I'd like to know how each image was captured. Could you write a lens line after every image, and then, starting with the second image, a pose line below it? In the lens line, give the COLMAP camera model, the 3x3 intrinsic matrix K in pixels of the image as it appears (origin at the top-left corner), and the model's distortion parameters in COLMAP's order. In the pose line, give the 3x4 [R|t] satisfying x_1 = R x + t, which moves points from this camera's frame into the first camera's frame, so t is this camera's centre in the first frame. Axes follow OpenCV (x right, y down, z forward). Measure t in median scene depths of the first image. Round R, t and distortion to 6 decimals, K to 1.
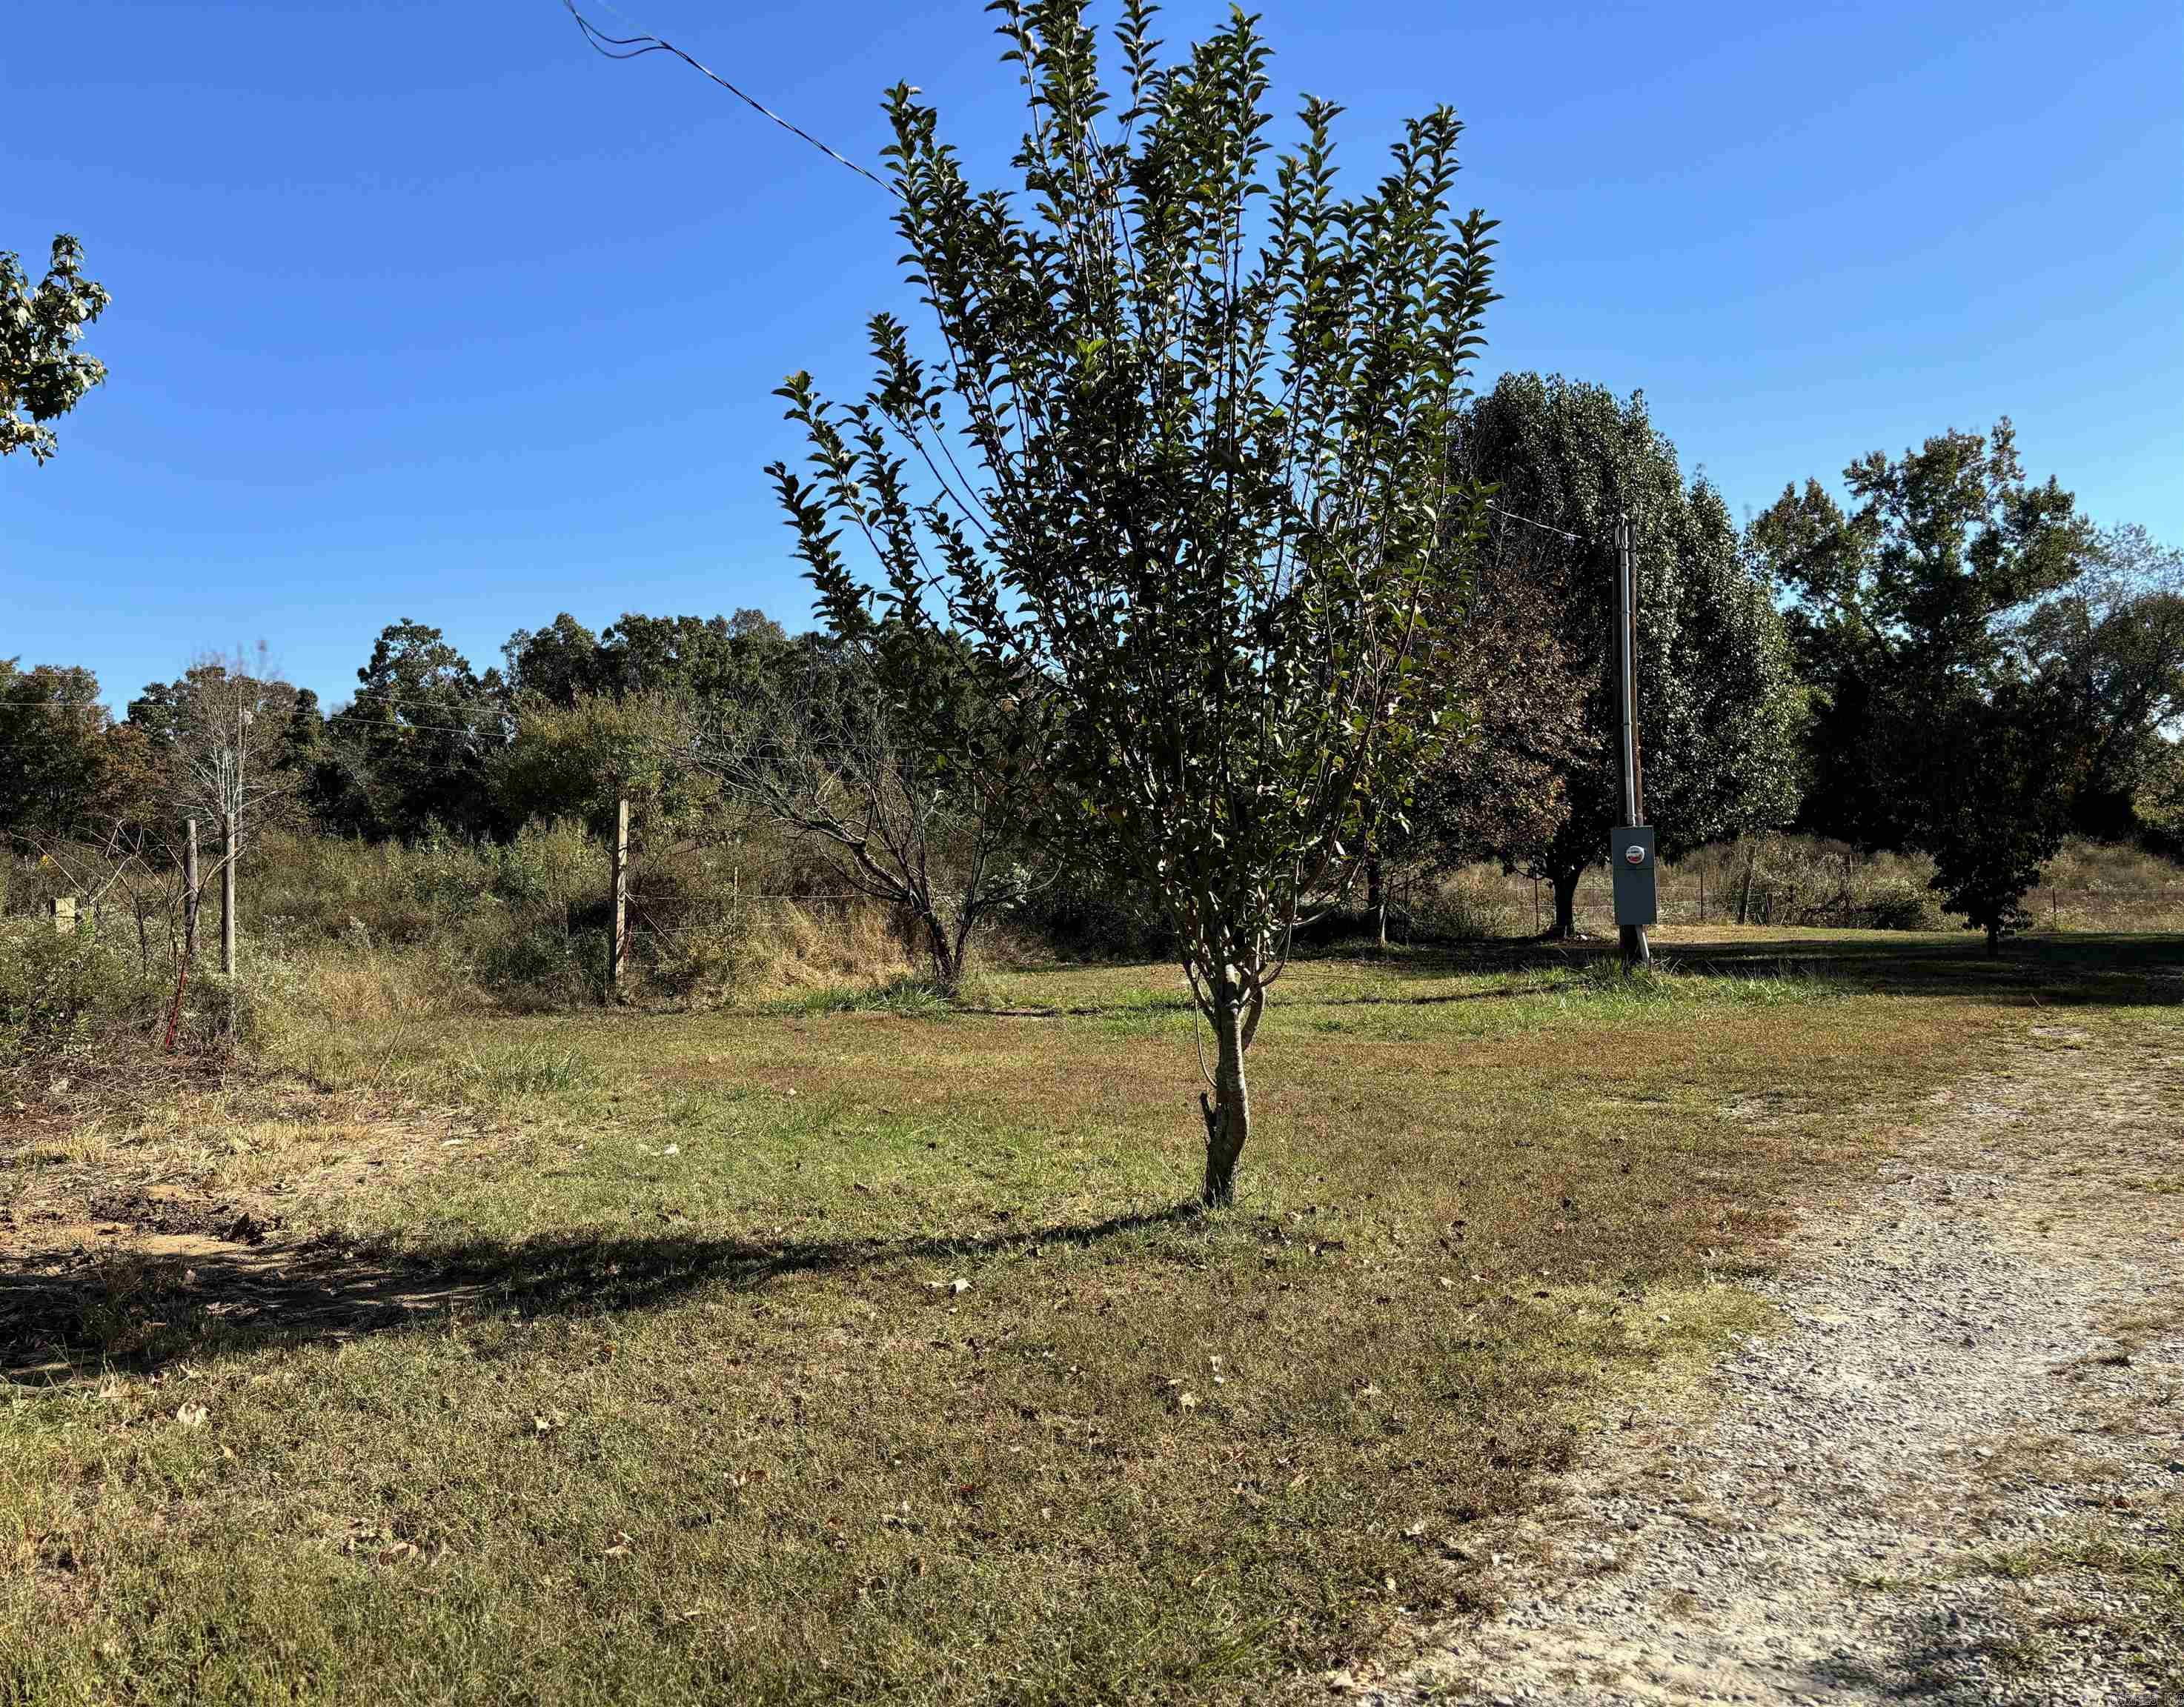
lens RADIAL K [[1656.5, 0, 1075.6], [0, 1656.5, 837.0], [0, 0, 1]] dist [0.055088, -0.010100]
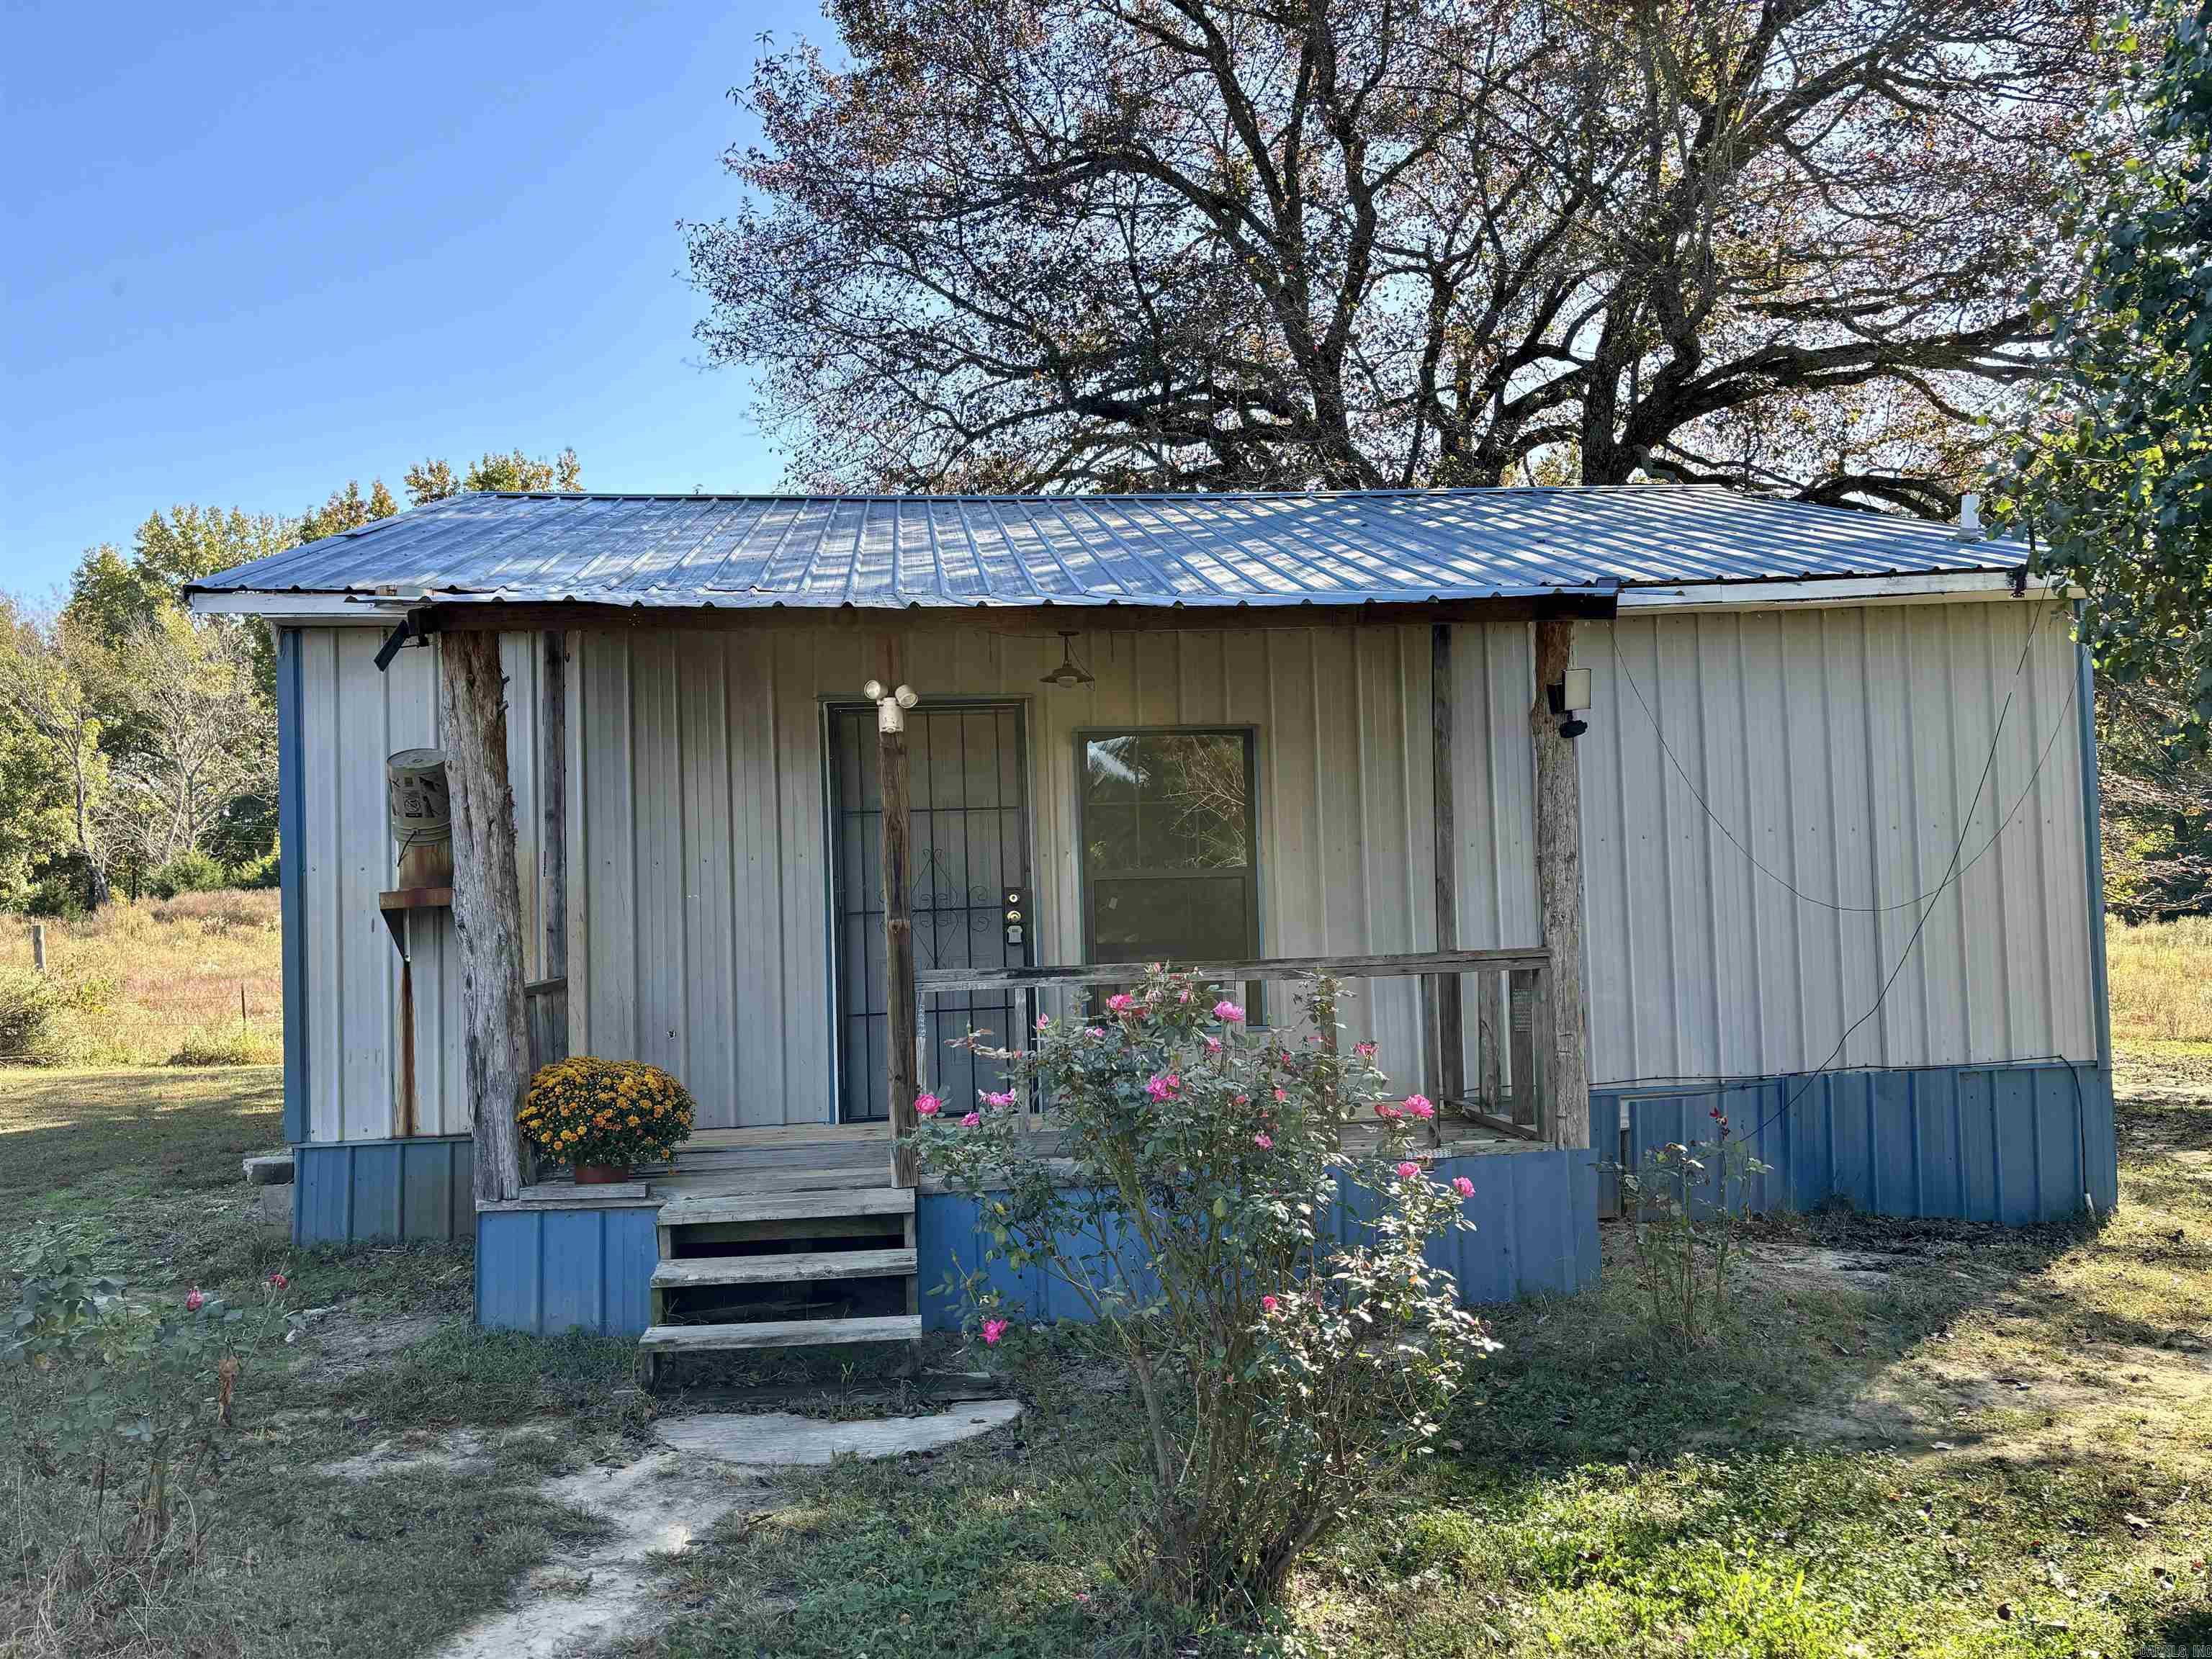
lens RADIAL K [[1632.6, 0, 1120.8], [0, 1632.6, 869.8], [0, 0, 1]] dist [0.036138, -0.035372]
pose [[0.726658, 0.025922, 0.686511, 0.147137], [-0.018143, 0.999663, -0.018544, -0.002640], [-0.686760, 0.001020, 0.726883, 0.118284]]
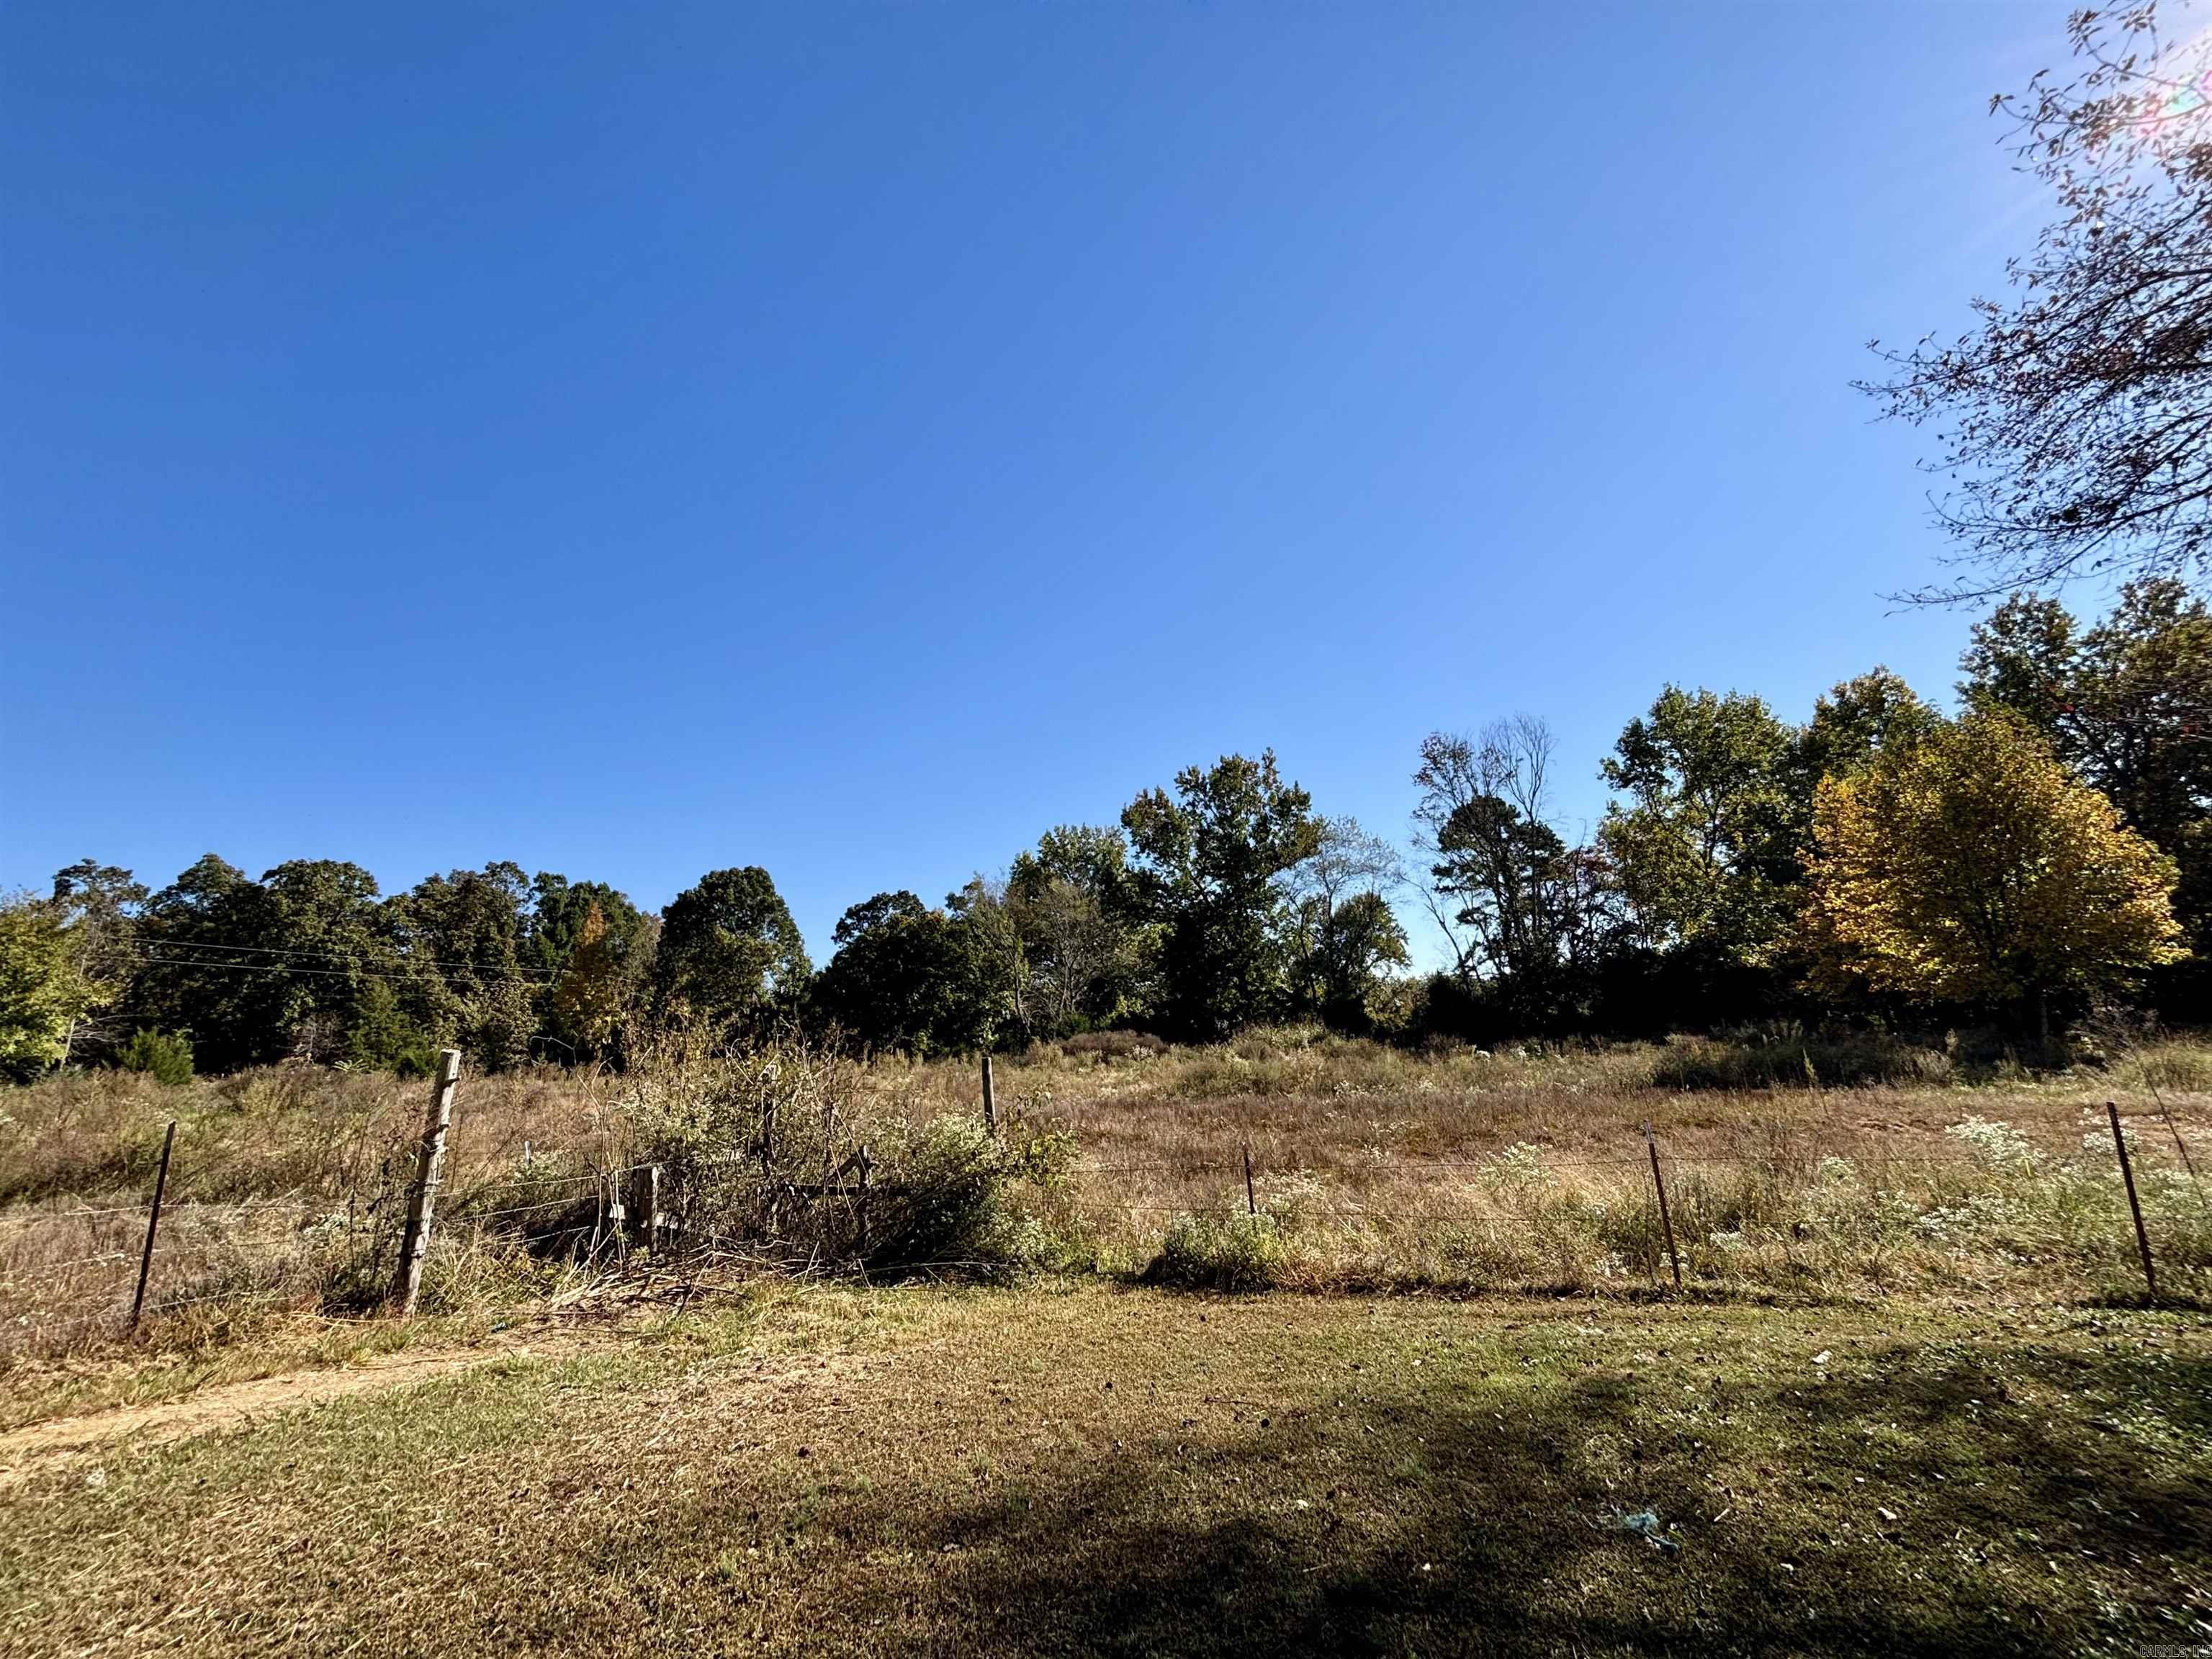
lens RADIAL K [[894.8, 0, 1075.8], [0, 894.8, 826.2], [0, 0, 1]] dist [0.003177, -0.000039]
pose [[0.966778, 0.048627, 0.250949, 0.181004], [0.010223, 0.973597, -0.228043, 0.001231], [-0.255413, 0.223033, 0.940755, 0.296374]]
